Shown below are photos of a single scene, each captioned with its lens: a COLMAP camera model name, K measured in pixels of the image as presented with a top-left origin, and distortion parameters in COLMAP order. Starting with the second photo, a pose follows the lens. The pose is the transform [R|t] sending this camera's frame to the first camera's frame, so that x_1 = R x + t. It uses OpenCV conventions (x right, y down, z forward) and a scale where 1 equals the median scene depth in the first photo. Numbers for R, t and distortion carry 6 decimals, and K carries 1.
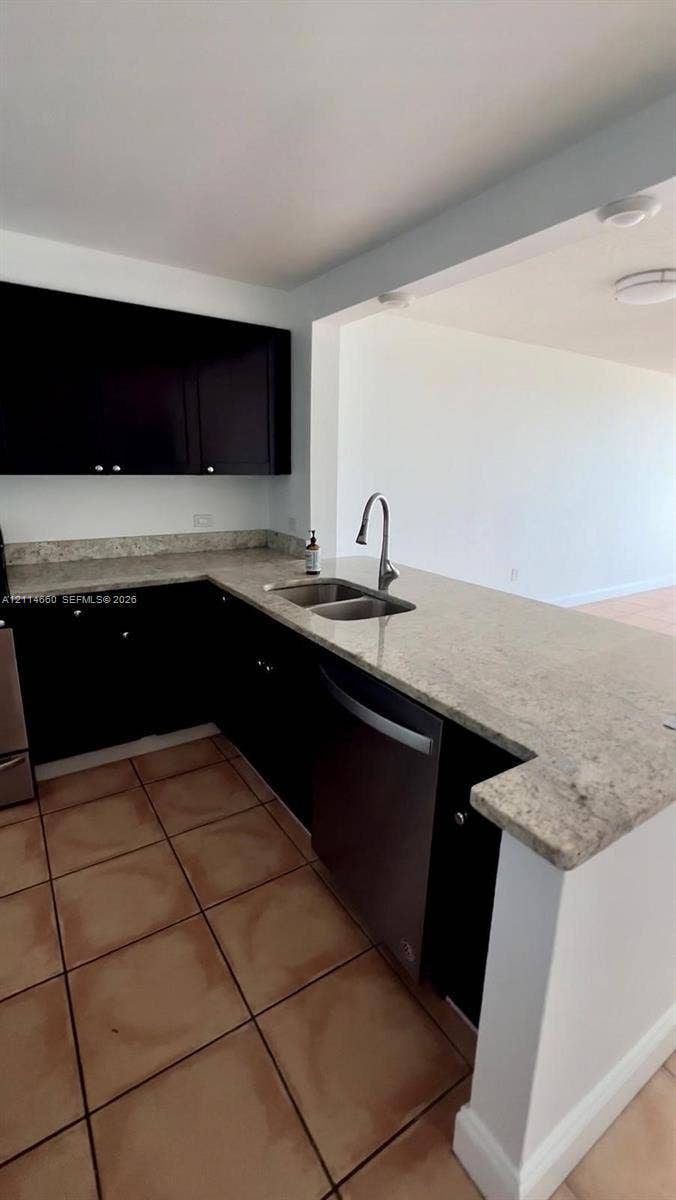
lens RADIAL K [[518.3, 0, 325.2], [0, 518.3, 590.5], [0, 0, 1]] dist [-0.000843, 0.000187]
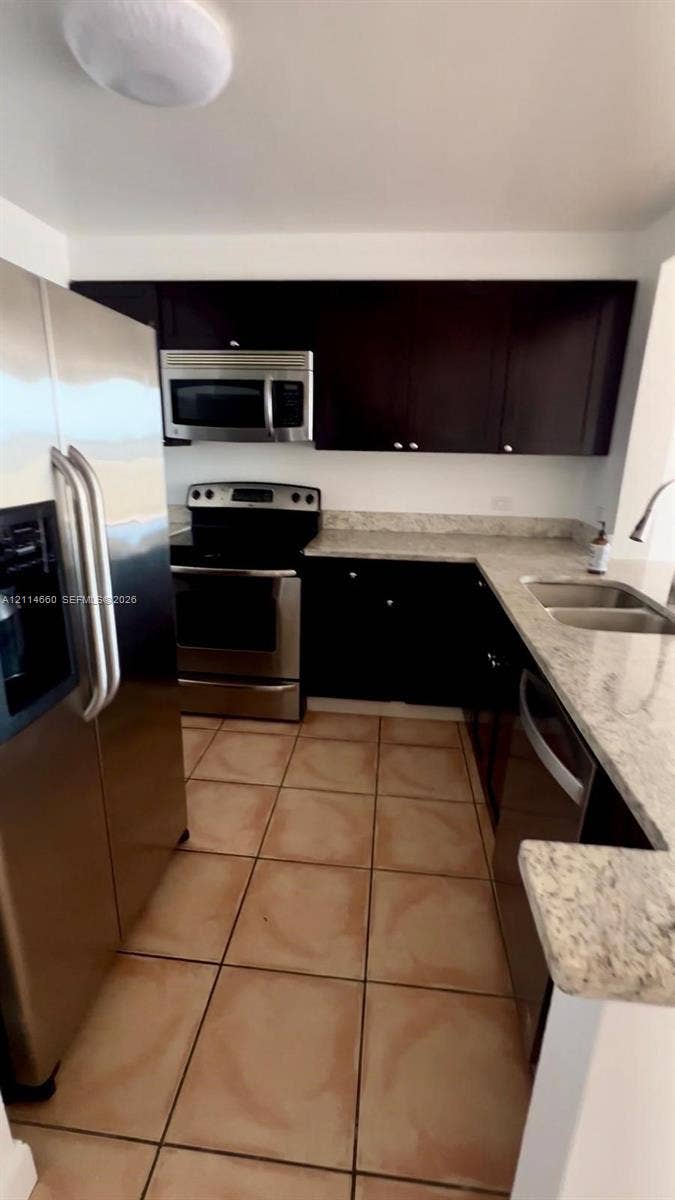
lens RADIAL K [[524.6, 0, 341.3], [0, 524.6, 599.8], [0, 0, 1]] dist [-0.001890, -0.000213]
pose [[0.786188, 0.178787, -0.591560, 0.171239], [-0.155826, 0.983658, 0.090198, -0.002190], [0.598019, 0.021268, 0.801200, 0.070317]]
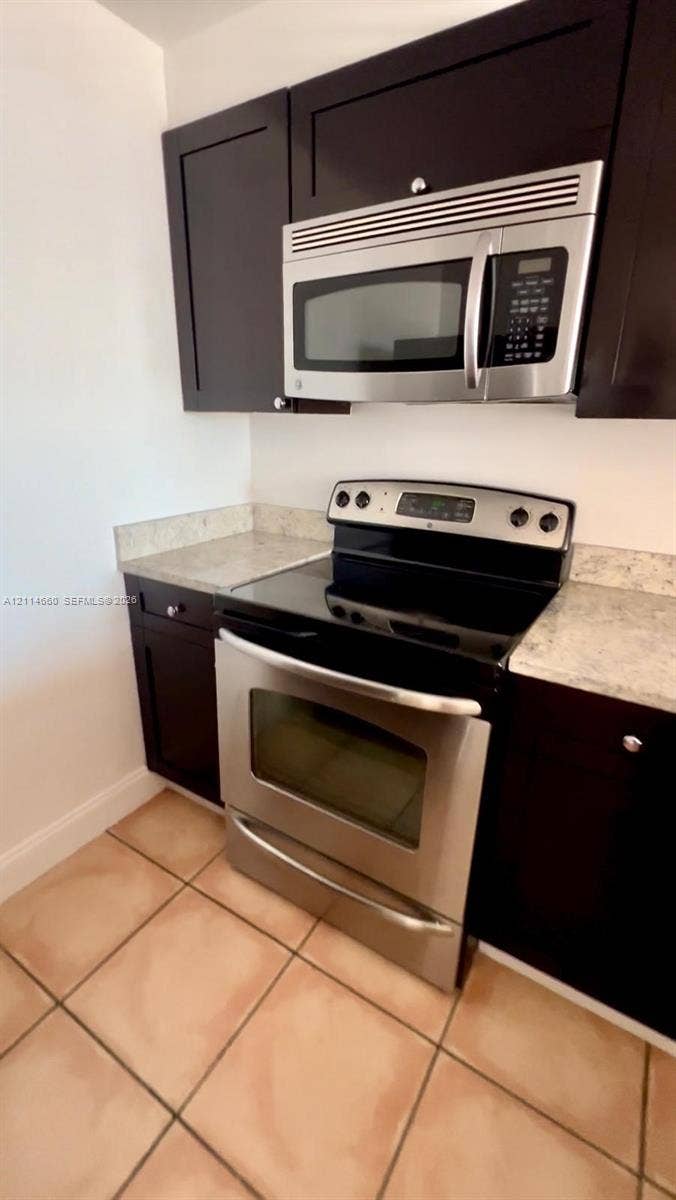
lens RADIAL K [[529.5, 0, 338.0], [0, 529.5, 600.0], [0, 0, 1]] dist [-0.002105, -0.000351]
pose [[0.431188, 0.289686, -0.854493, -0.221980], [-0.218904, 0.952348, 0.212399, -0.103544], [0.875304, 0.095468, 0.474055, 0.521890]]
